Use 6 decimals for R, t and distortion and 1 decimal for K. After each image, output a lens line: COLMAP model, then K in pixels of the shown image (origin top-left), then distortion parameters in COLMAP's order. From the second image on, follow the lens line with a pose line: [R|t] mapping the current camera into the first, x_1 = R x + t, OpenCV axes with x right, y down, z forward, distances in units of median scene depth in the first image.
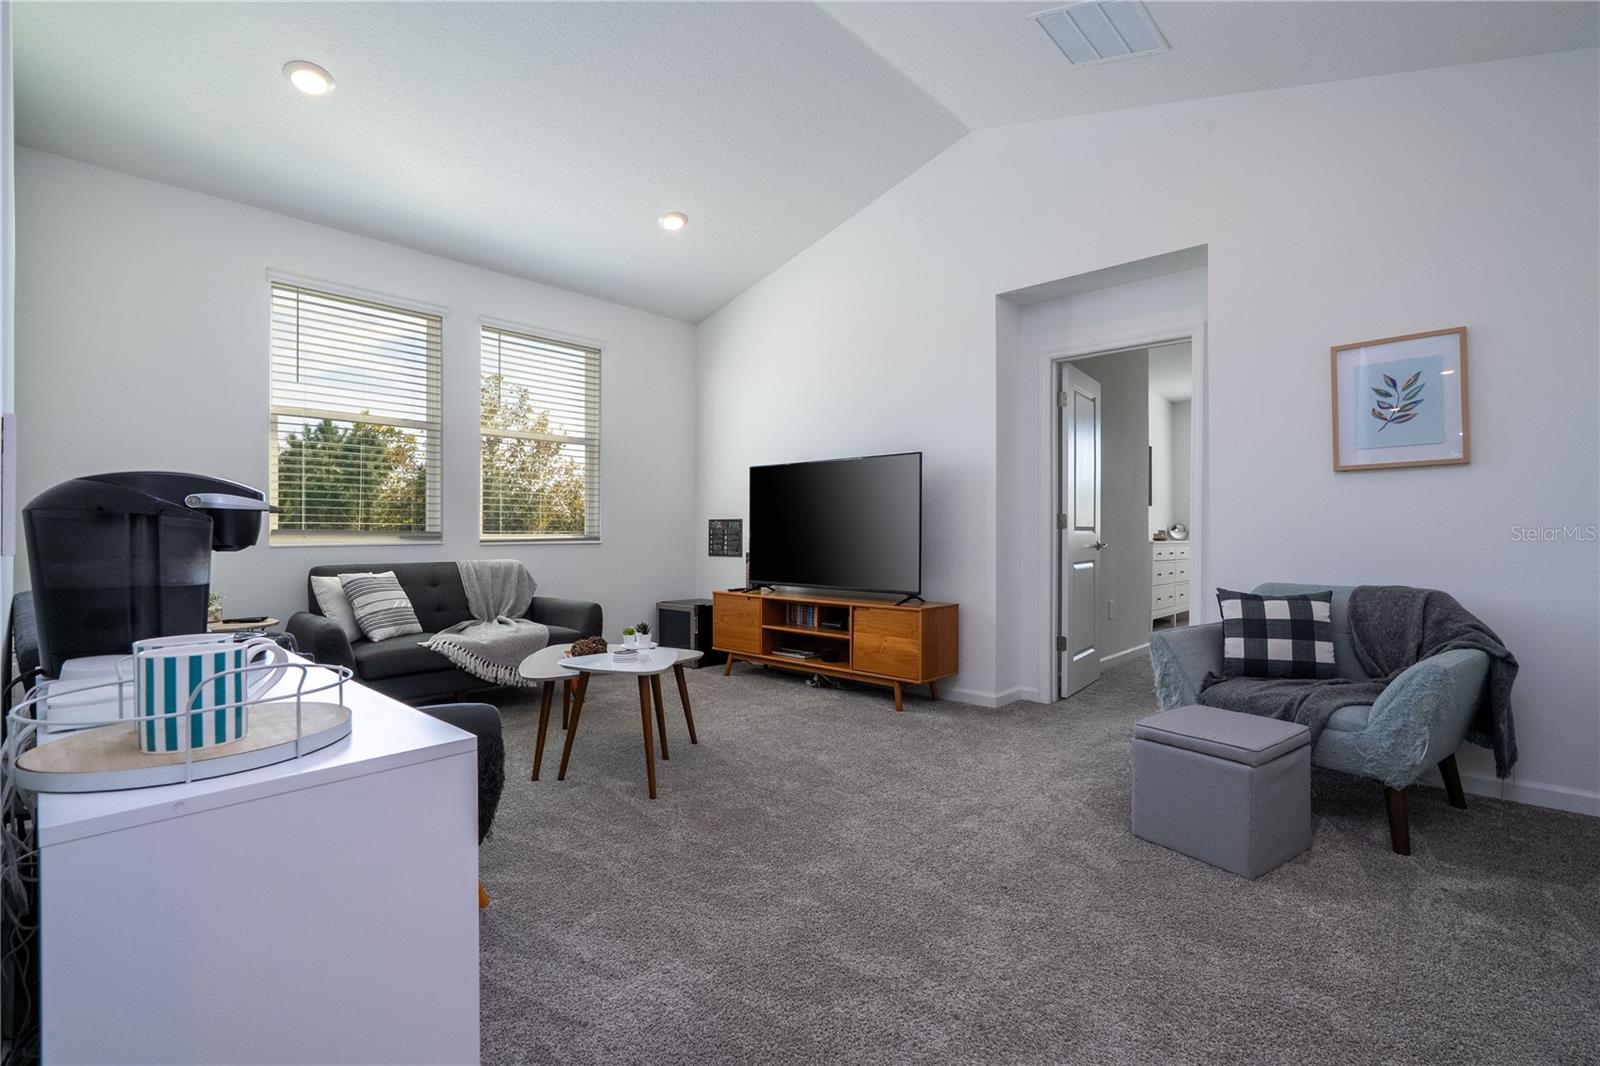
lens RADIAL K [[720.7, 0, 801.6], [0, 720.7, 533.1], [0, 0, 1]] dist [0.000445, 0.000642]
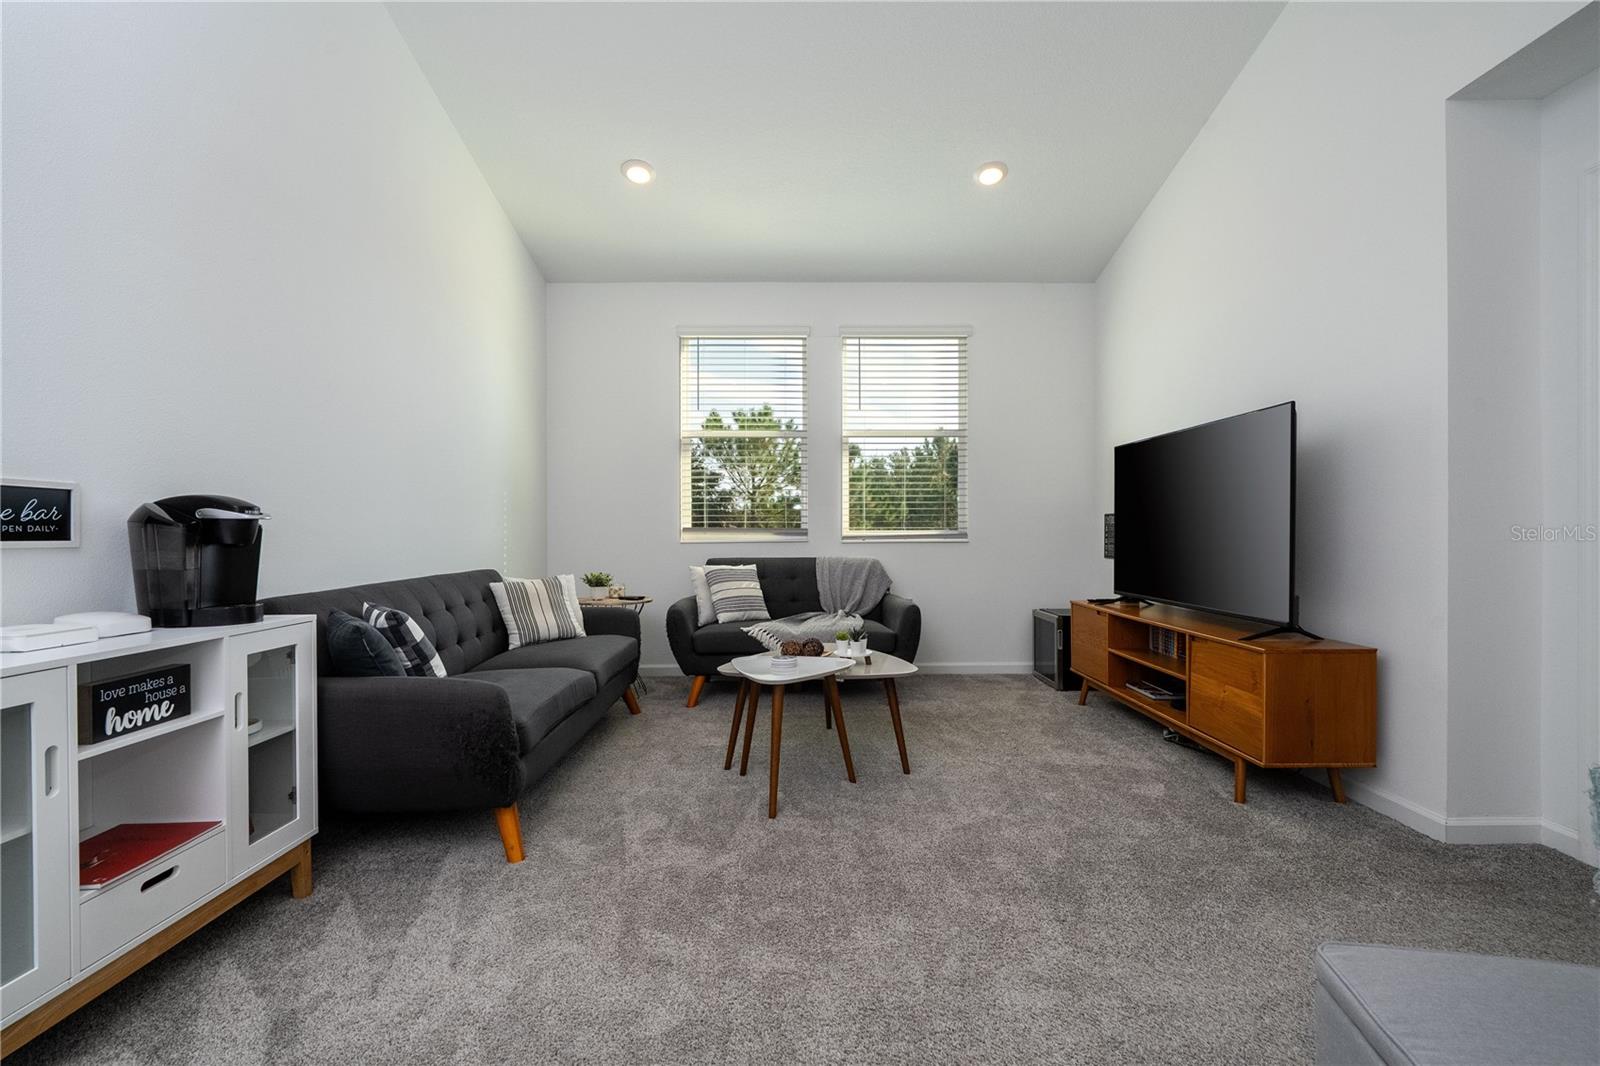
lens RADIAL K [[720.7, 0, 805.6], [0, 720.7, 525.8], [0, 0, 1]] dist [0.000445, 0.000642]
pose [[0.697364, -0.007505, -0.716678, 0.312352], [0.001187, 0.999956, -0.009317, 0.002995], [0.716716, 0.005647, 0.697342, 0.248837]]
